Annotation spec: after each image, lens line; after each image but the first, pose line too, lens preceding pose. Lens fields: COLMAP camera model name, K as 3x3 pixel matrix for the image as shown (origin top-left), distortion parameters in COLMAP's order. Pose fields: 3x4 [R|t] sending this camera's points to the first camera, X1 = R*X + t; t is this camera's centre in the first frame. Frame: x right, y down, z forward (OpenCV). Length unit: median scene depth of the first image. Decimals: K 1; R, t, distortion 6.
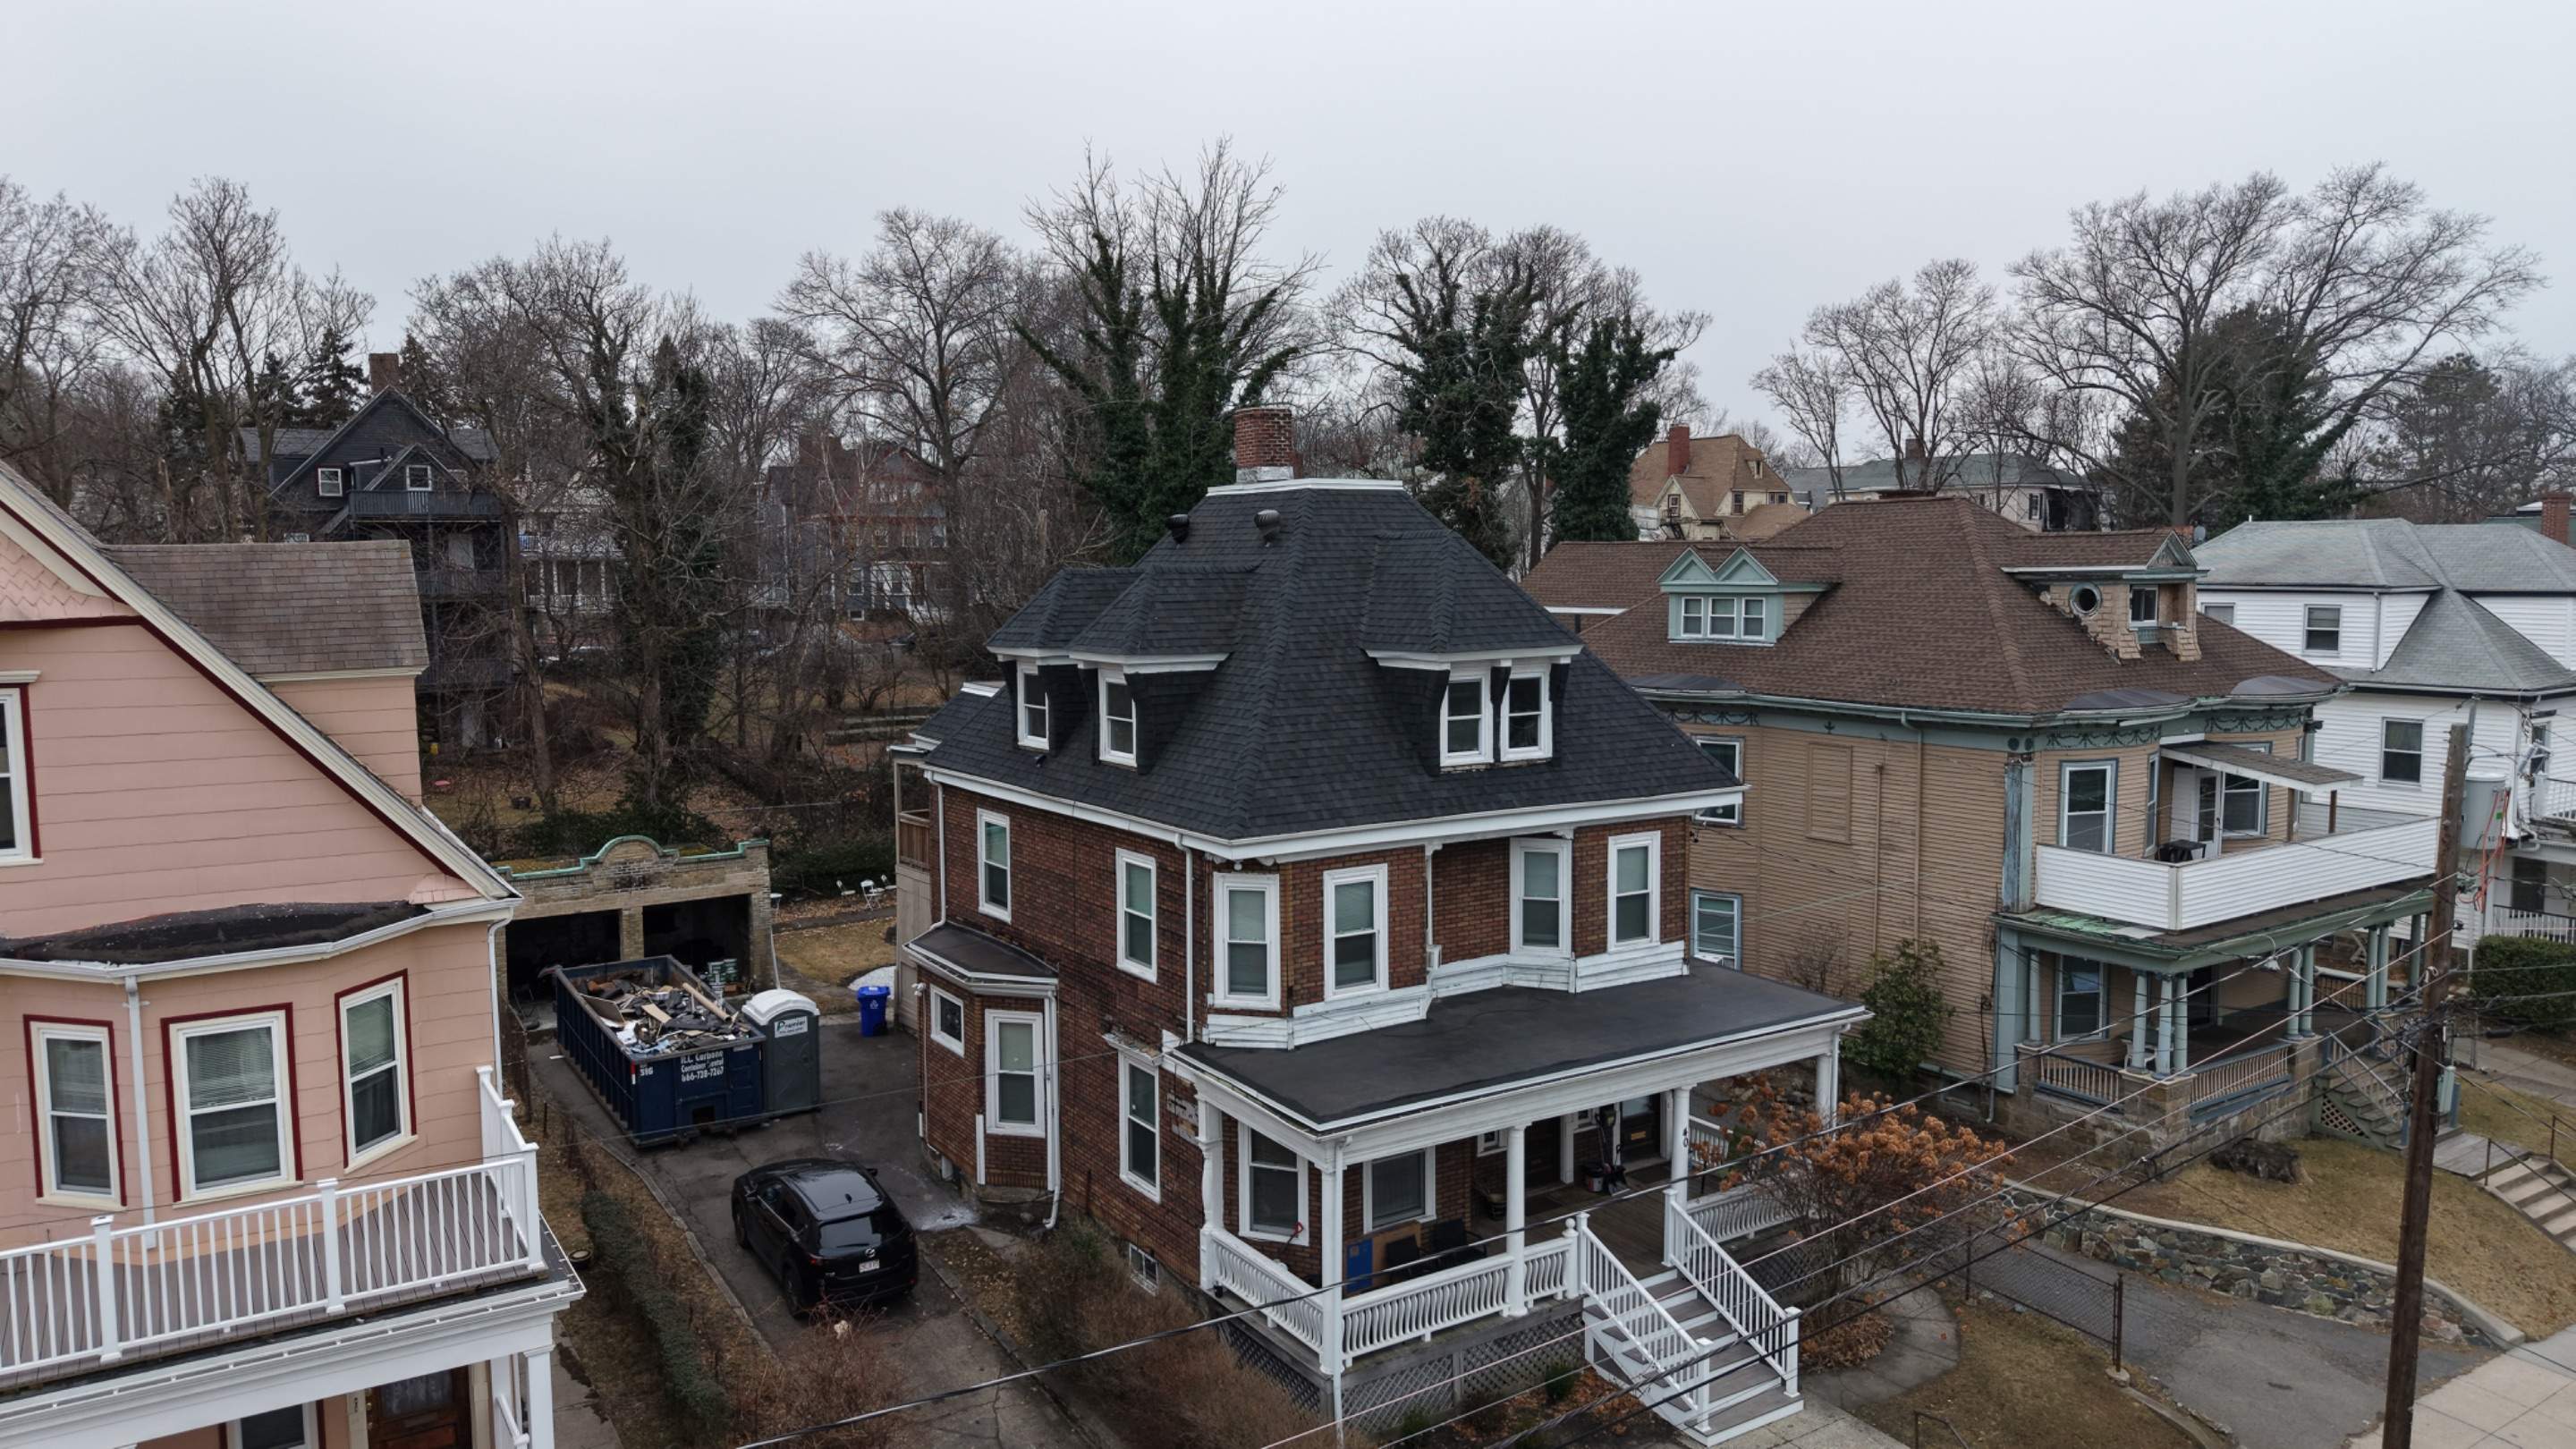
lens RADIAL K [[1719.8, 0, 1282.7], [0, 1719.8, 720.7], [0, 0, 1]] dist [0.022275, -0.020407]
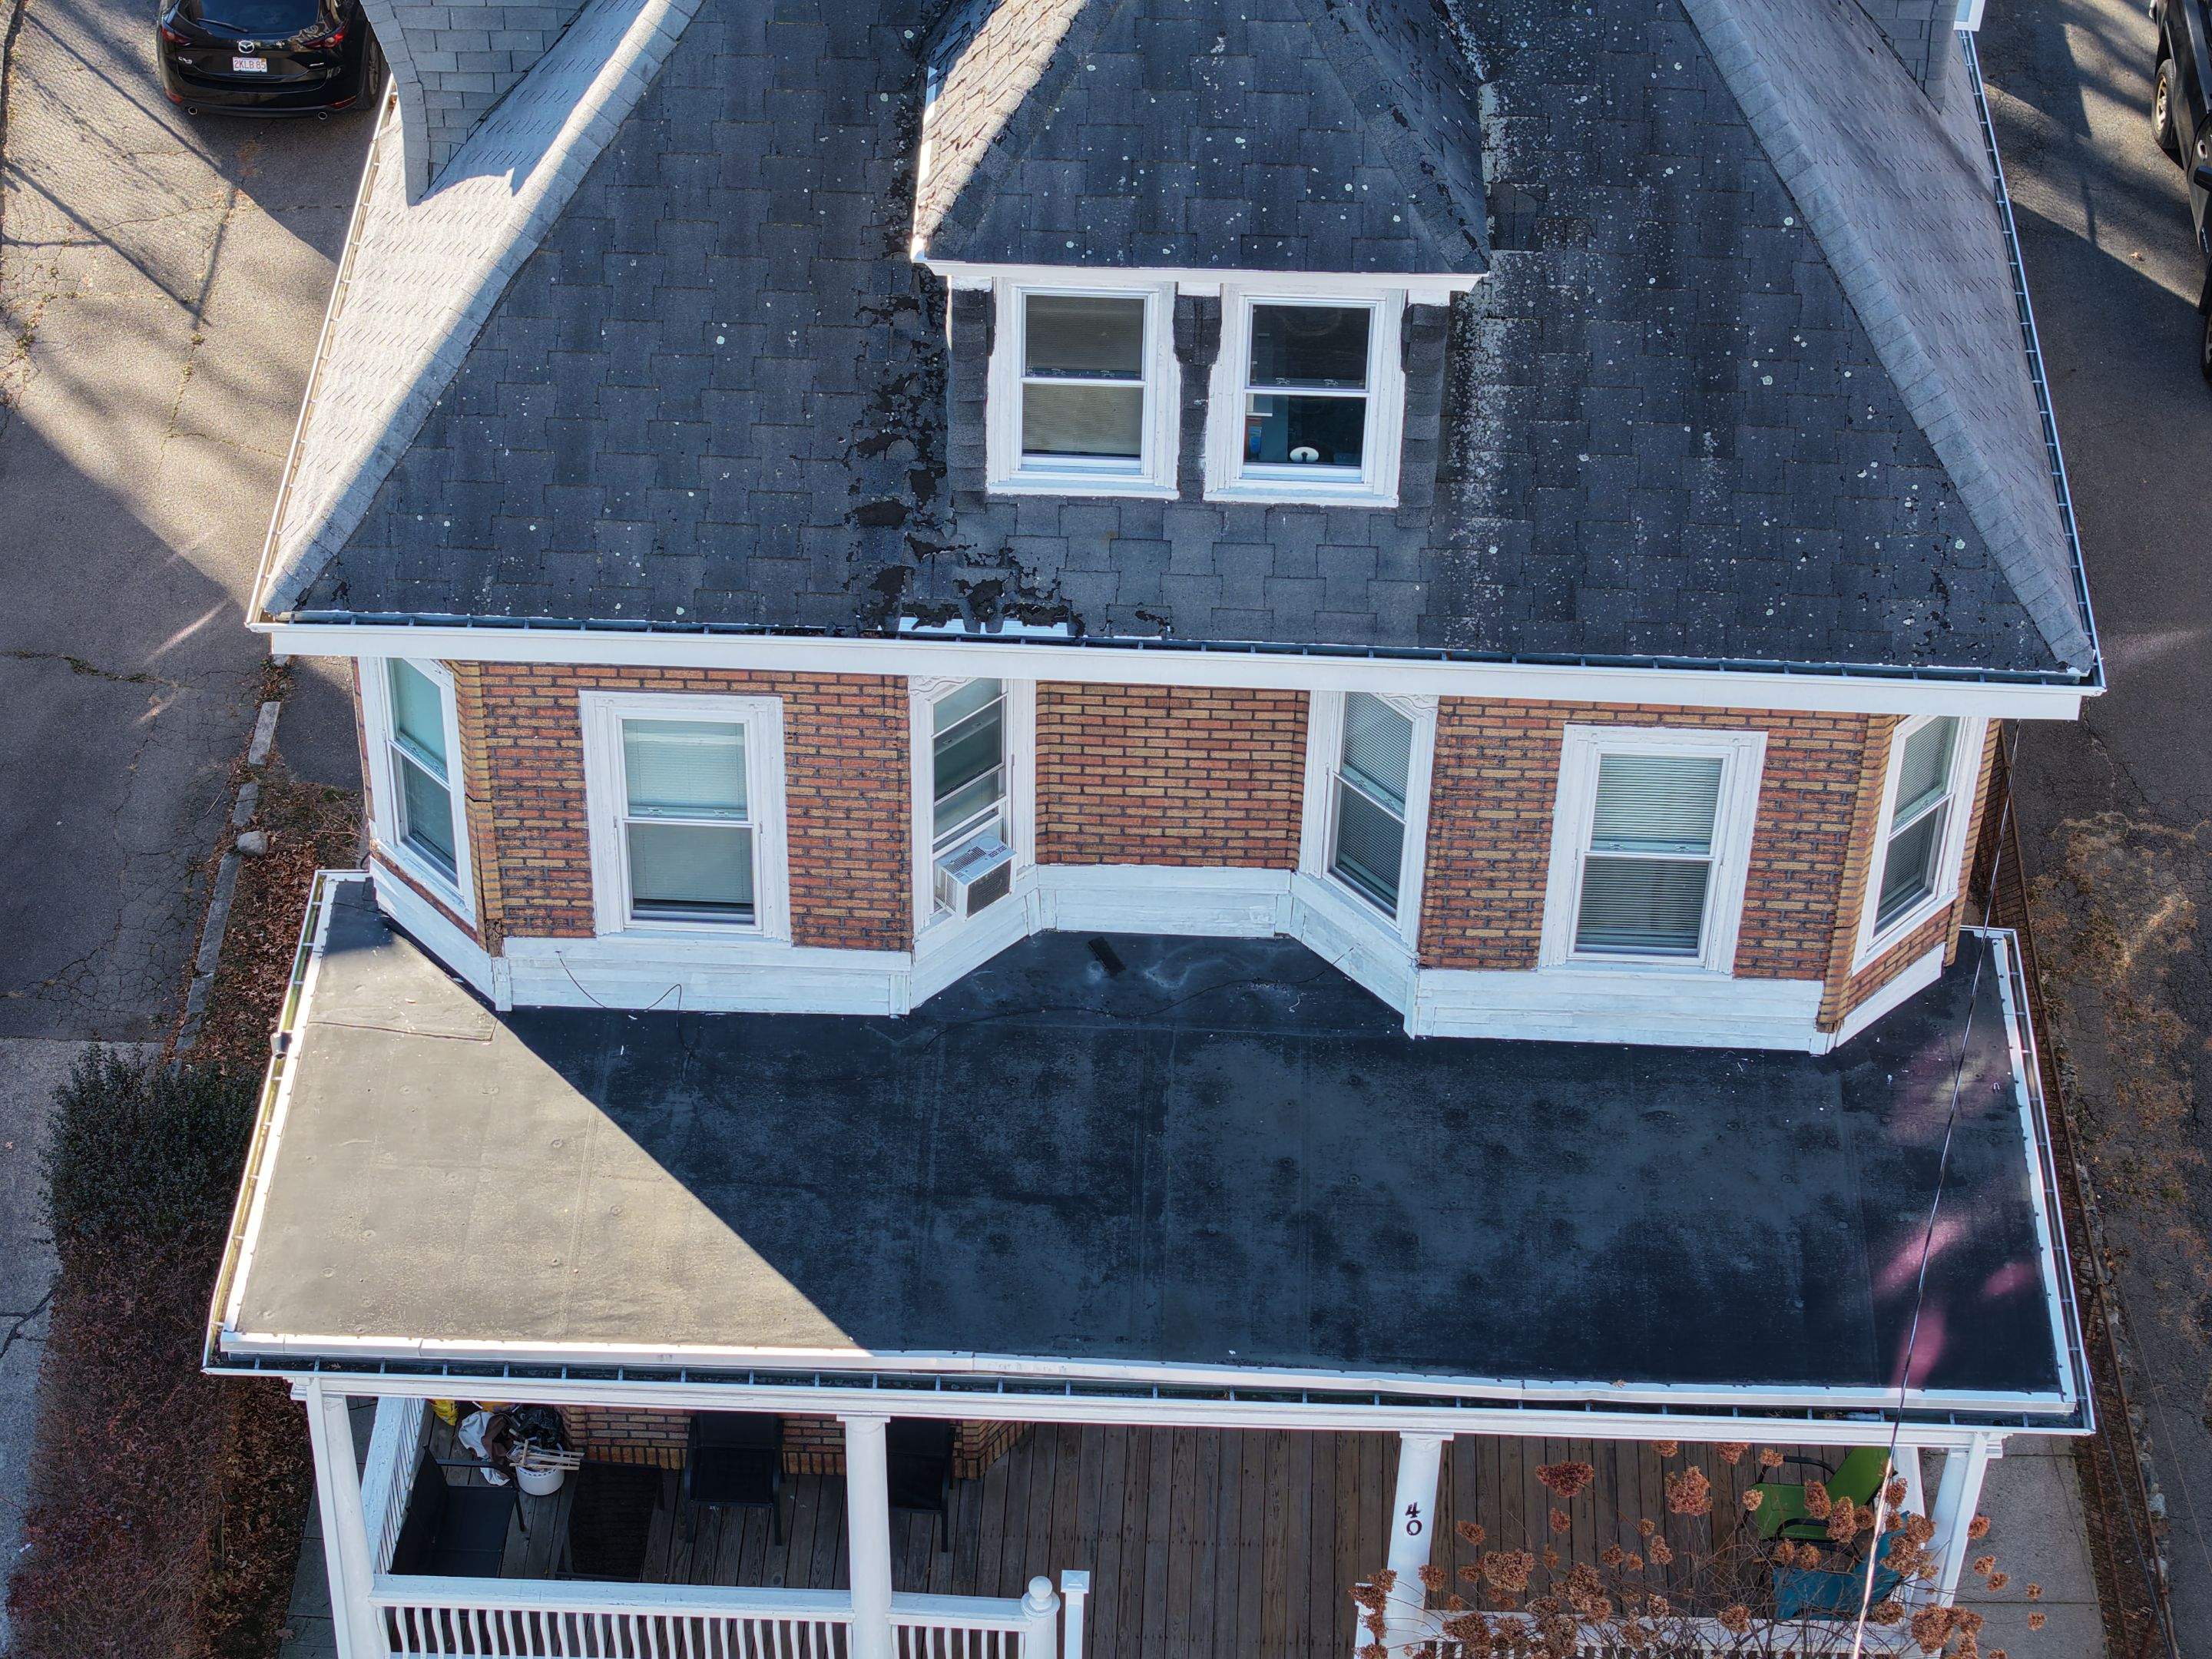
lens RADIAL K [[4645.3, 0, 1121.0], [0, 4645.3, 845.6], [0, 0, 1]] dist [-0.147285, 0.000000]
pose [[0.825510, 0.394408, -0.403703, 0.486358], [-0.079052, 0.789045, 0.609228, -0.461933], [0.558824, -0.471010, 0.682543, 0.284391]]
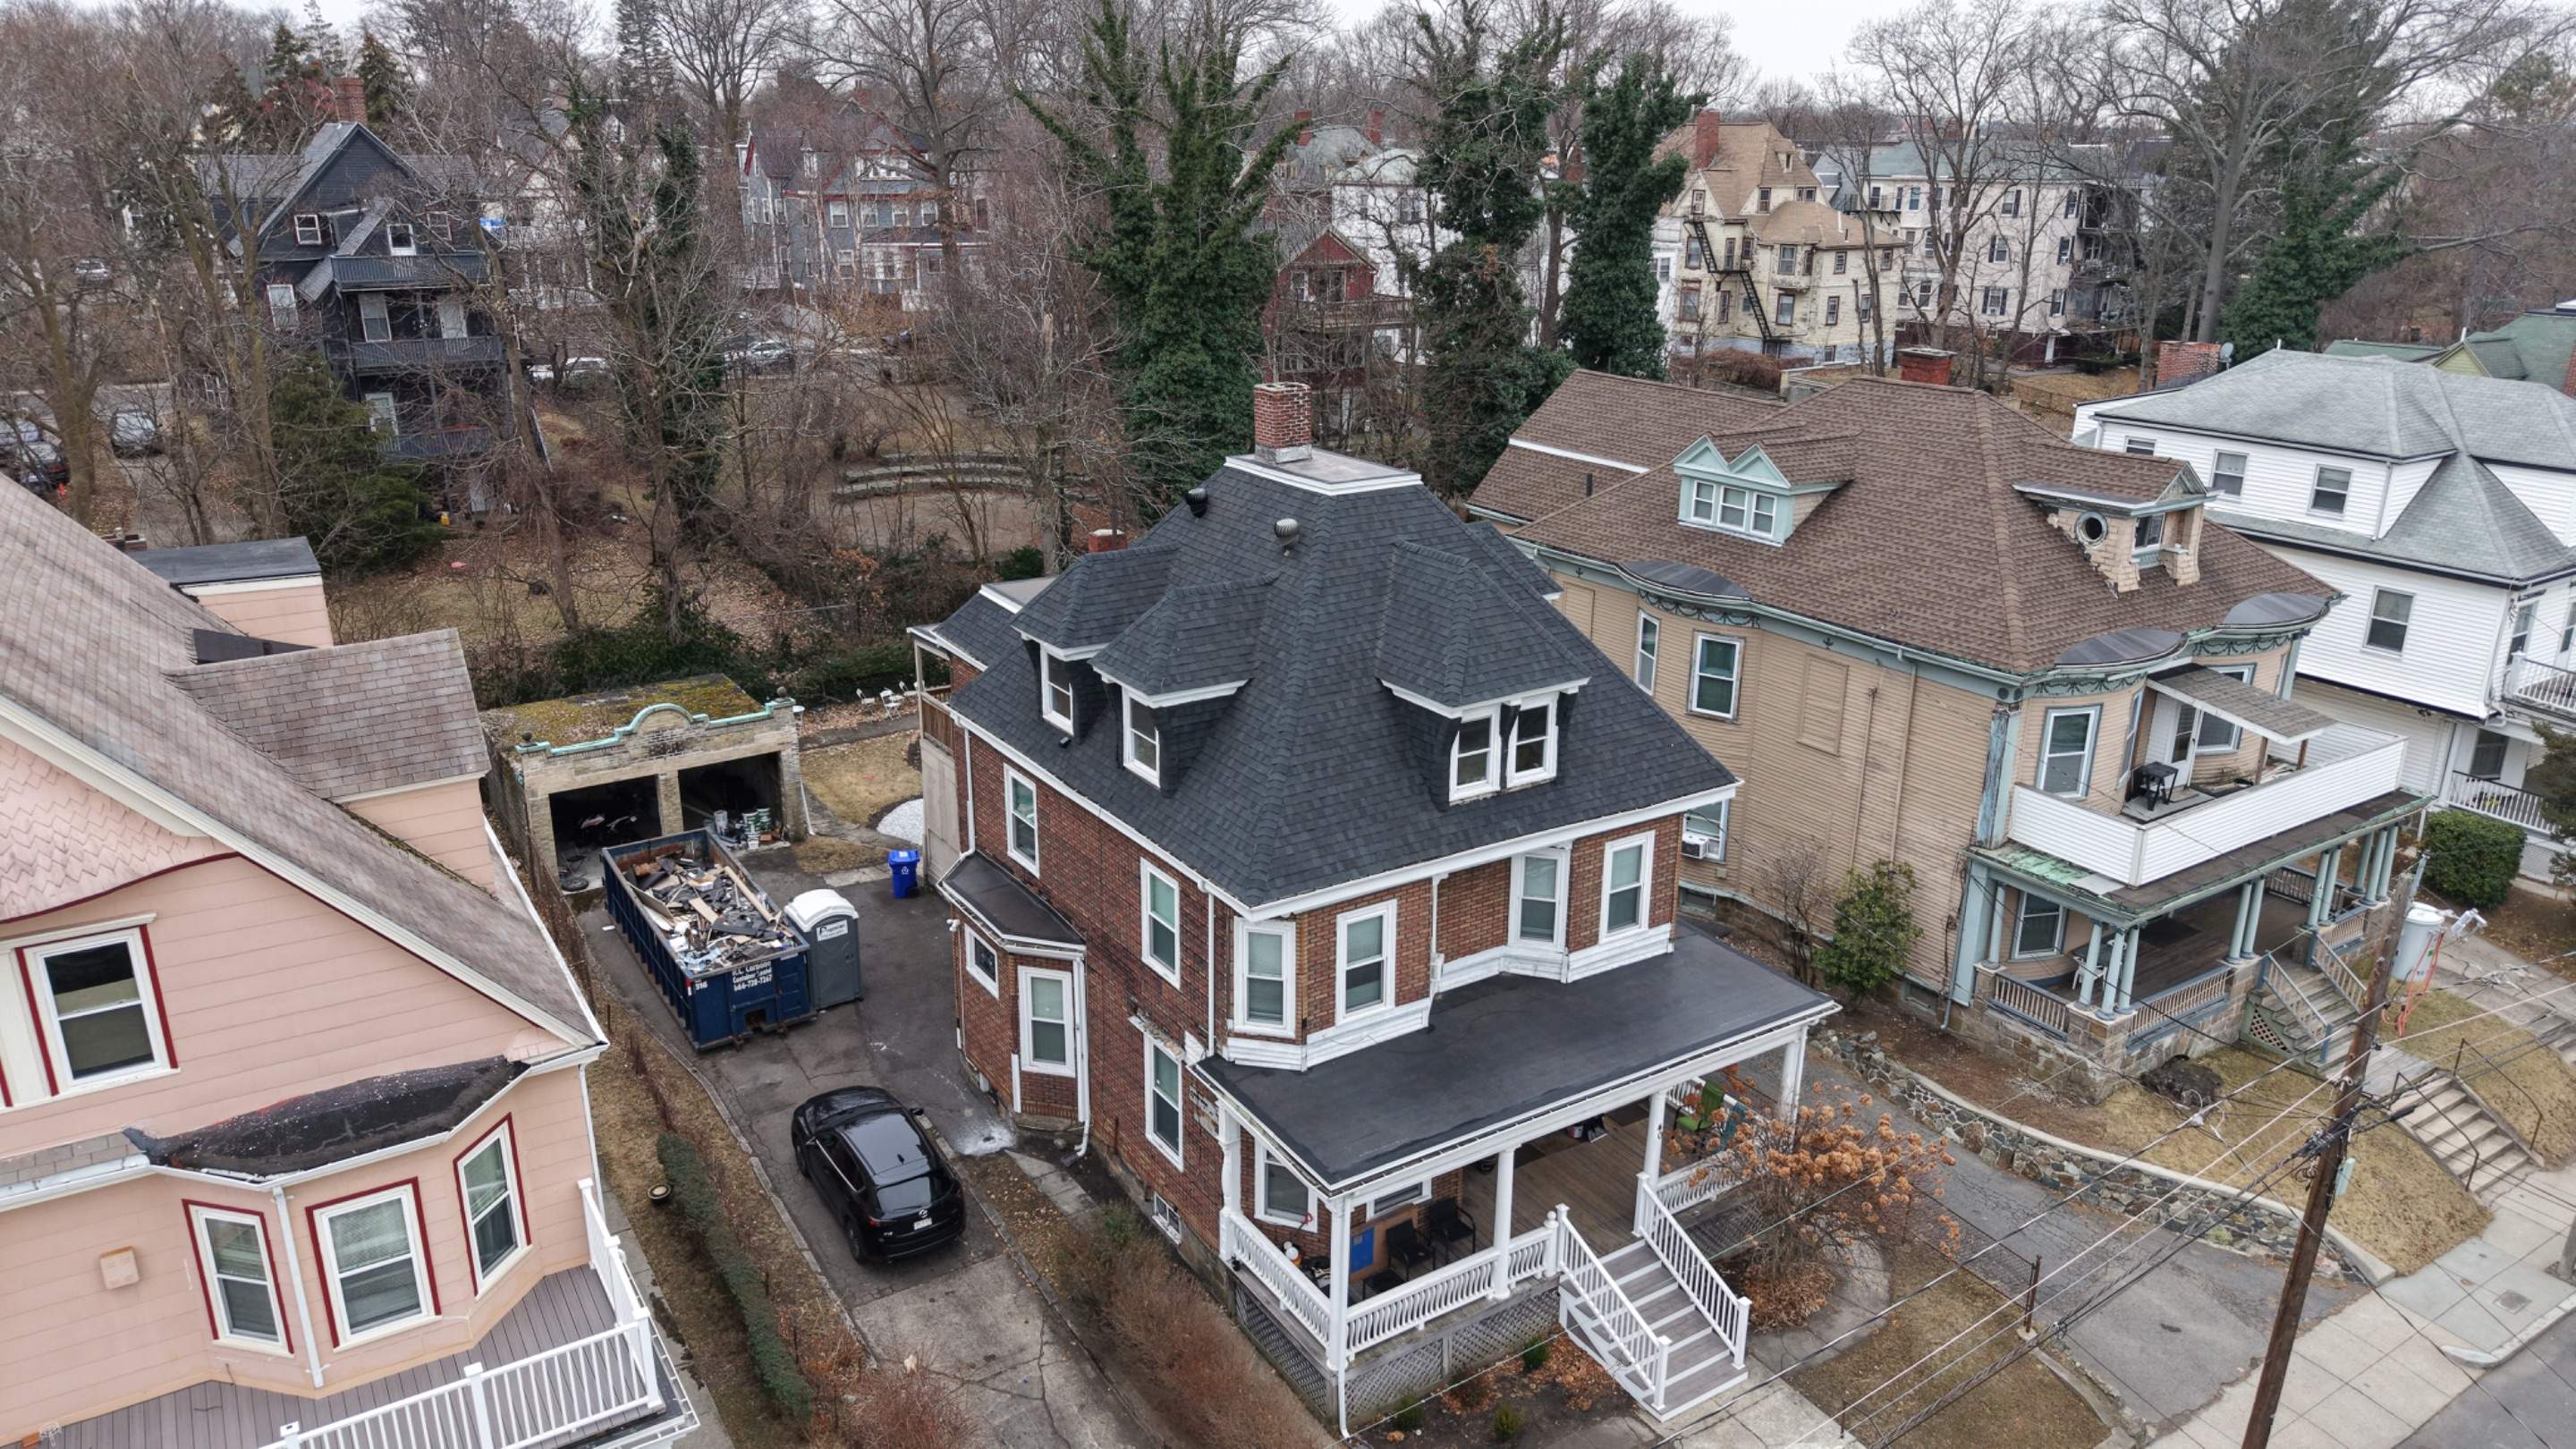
lens RADIAL K [[1719.8, 0, 1282.2], [0, 1719.8, 720.2], [0, 0, 1]] dist [0.022275, -0.020407]
pose [[0.999917, 0.012616, 0.002602, -0.012655], [-0.012877, 0.973561, 0.228065, -0.235561], [0.000344, -0.228080, 0.973642, -0.012083]]
